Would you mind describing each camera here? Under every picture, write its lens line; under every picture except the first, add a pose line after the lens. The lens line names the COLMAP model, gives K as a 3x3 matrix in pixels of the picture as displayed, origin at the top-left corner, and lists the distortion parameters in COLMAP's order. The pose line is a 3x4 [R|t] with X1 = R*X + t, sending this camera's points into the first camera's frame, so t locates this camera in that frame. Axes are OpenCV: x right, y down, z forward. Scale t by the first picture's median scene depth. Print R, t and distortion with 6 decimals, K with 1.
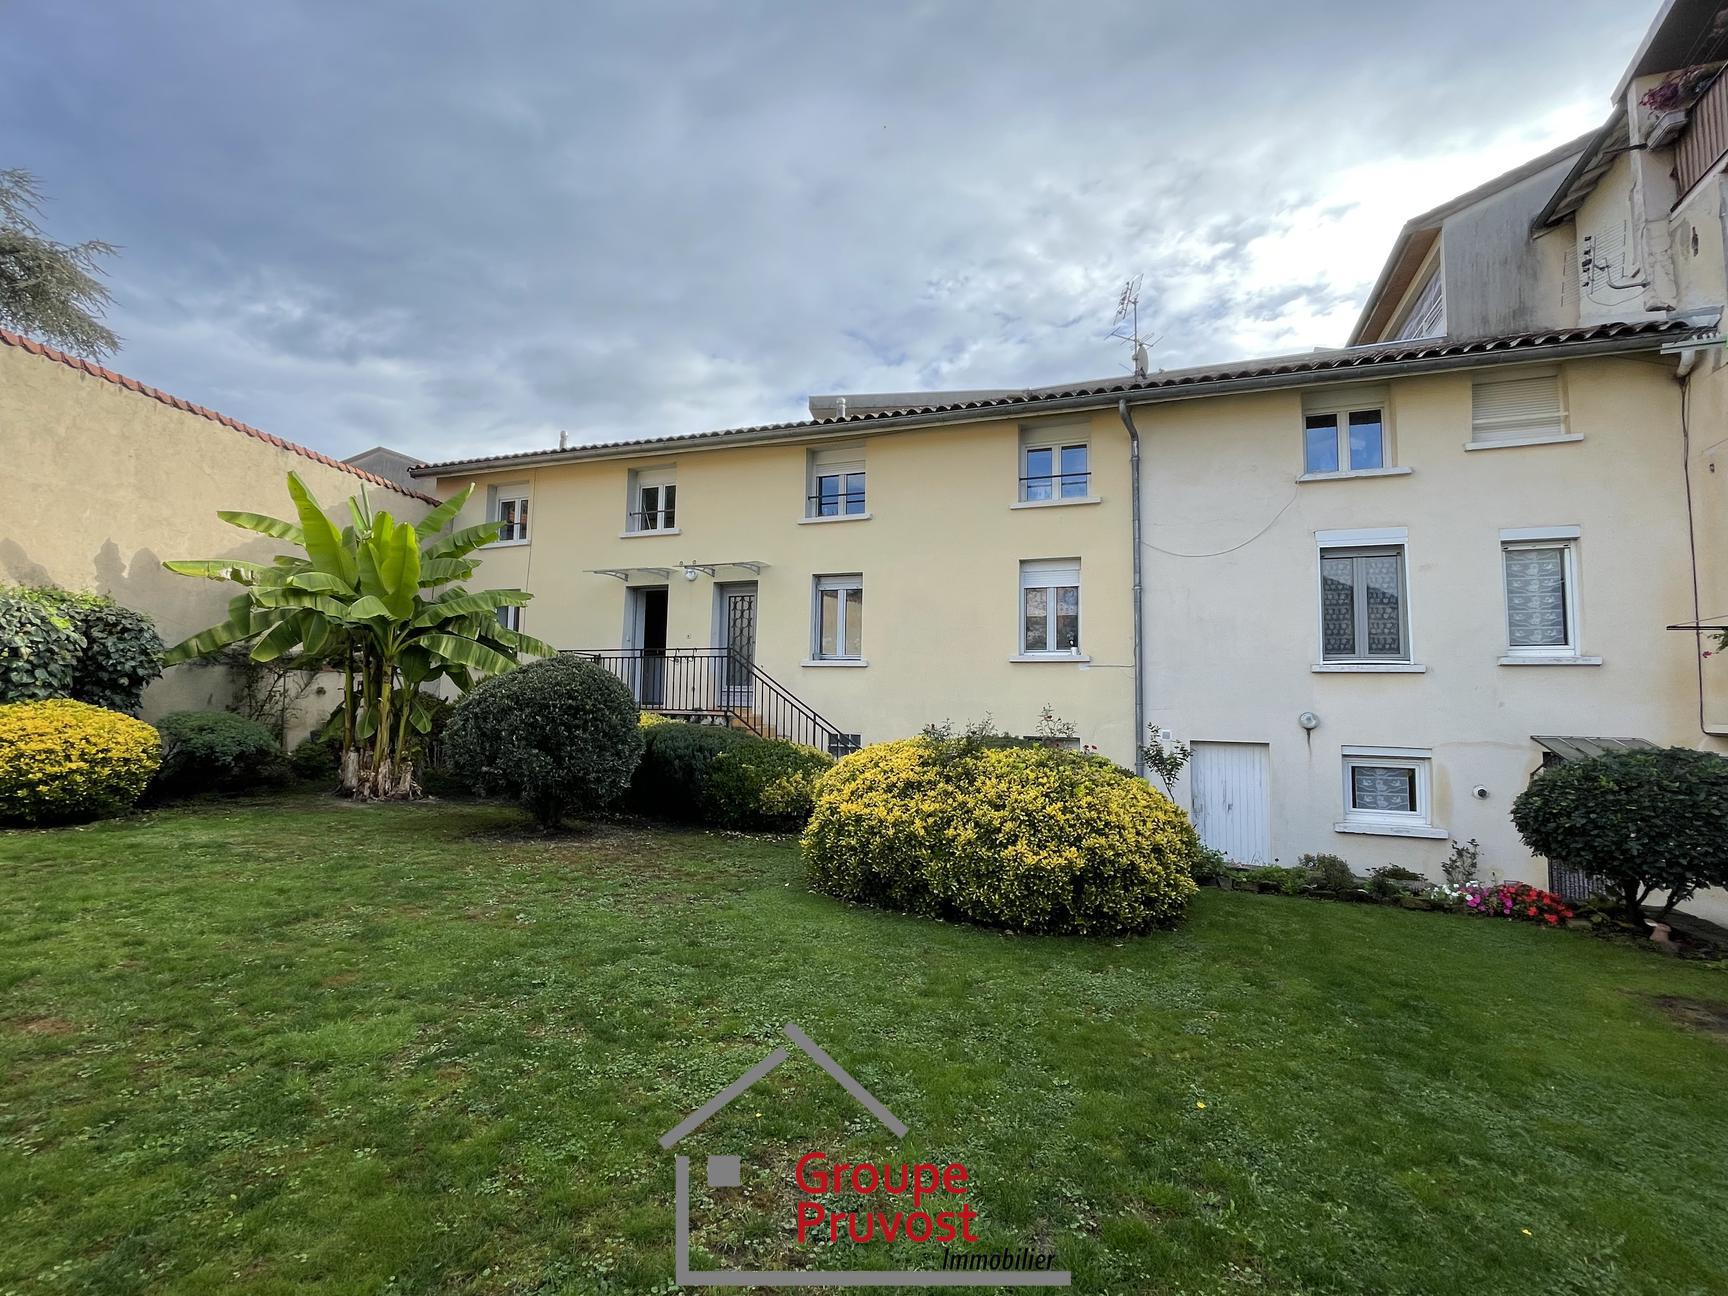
lens RADIAL K [[773.8, 0, 863.8], [0, 773.8, 649.5], [0, 0, 1]] dist [0.000881, 0.000159]
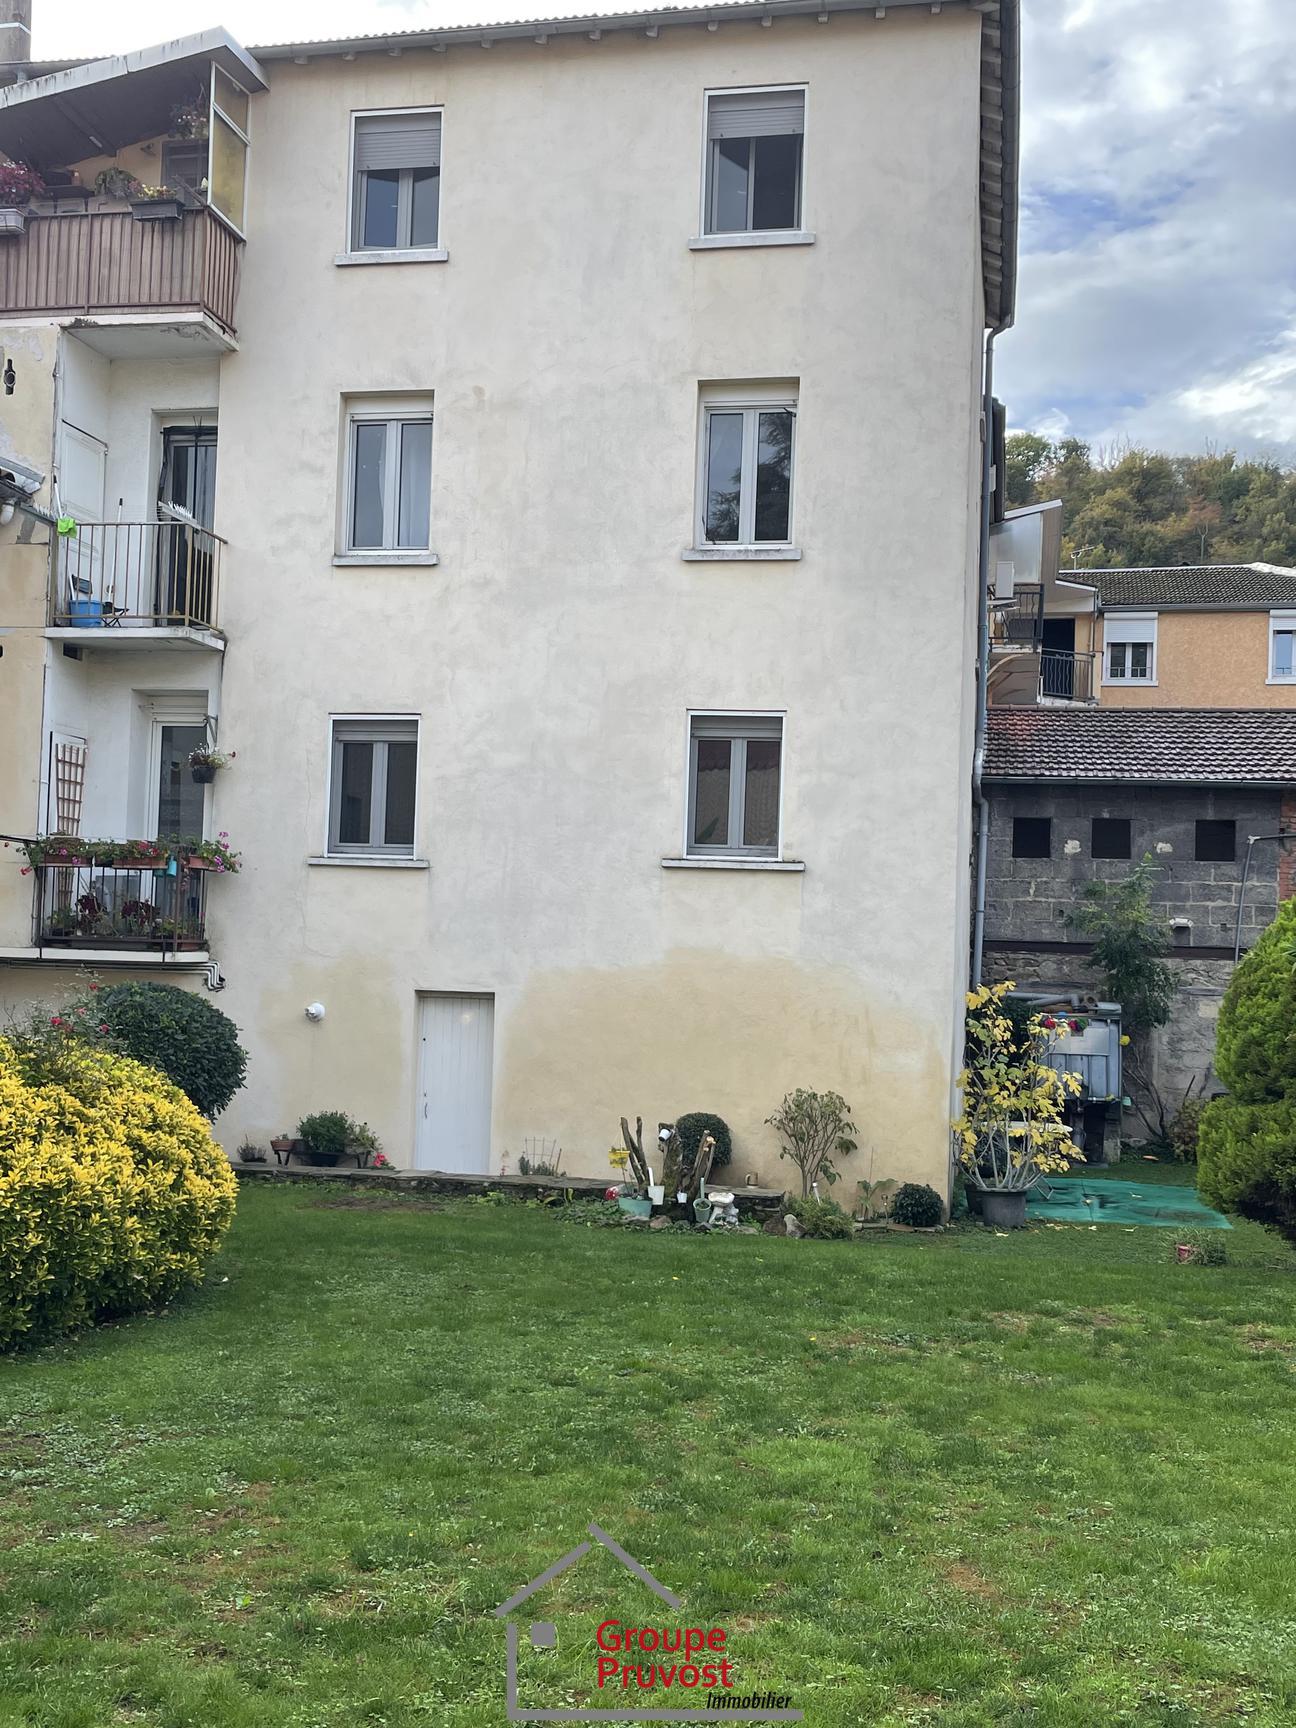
lens RADIAL K [[1702.0, 0, 648.0], [0, 1702.0, 864.0], [0, 0, 1]] dist [0.061598, -0.005171]
pose [[-0.175129, 0.013216, 0.984457, -0.690851], [-0.112832, 0.993052, -0.033403, -0.010469], [-0.978059, -0.116928, -0.172421, 0.445197]]
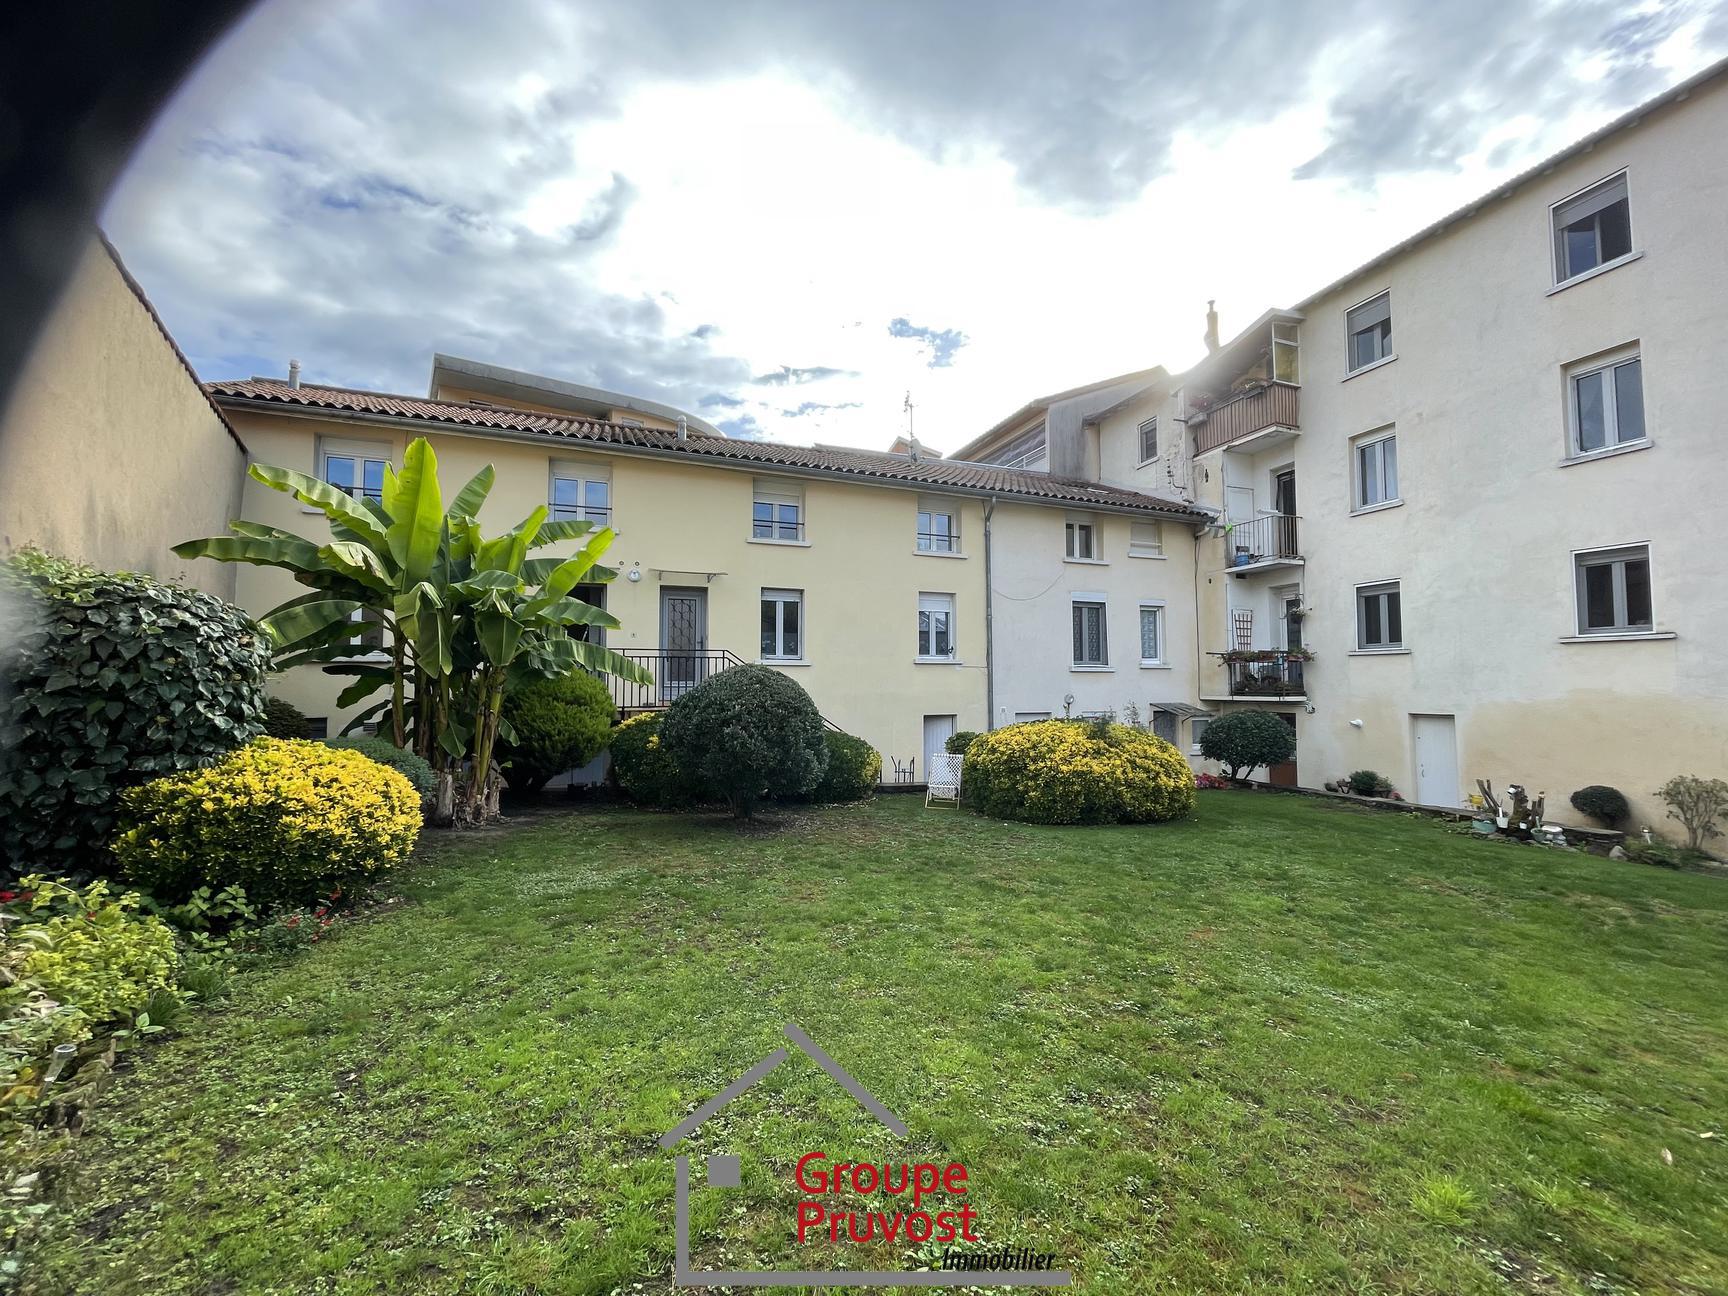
lens RADIAL K [[692.6, 0, 866.4], [0, 692.6, 644.0], [0, 0, 1]] dist [-0.005217, -0.000084]
pose [[0.753688, 0.016405, 0.657028, -0.720051], [-0.034006, 0.999323, 0.014058, -0.034252], [-0.656353, -0.032938, 0.753735, 0.105942]]
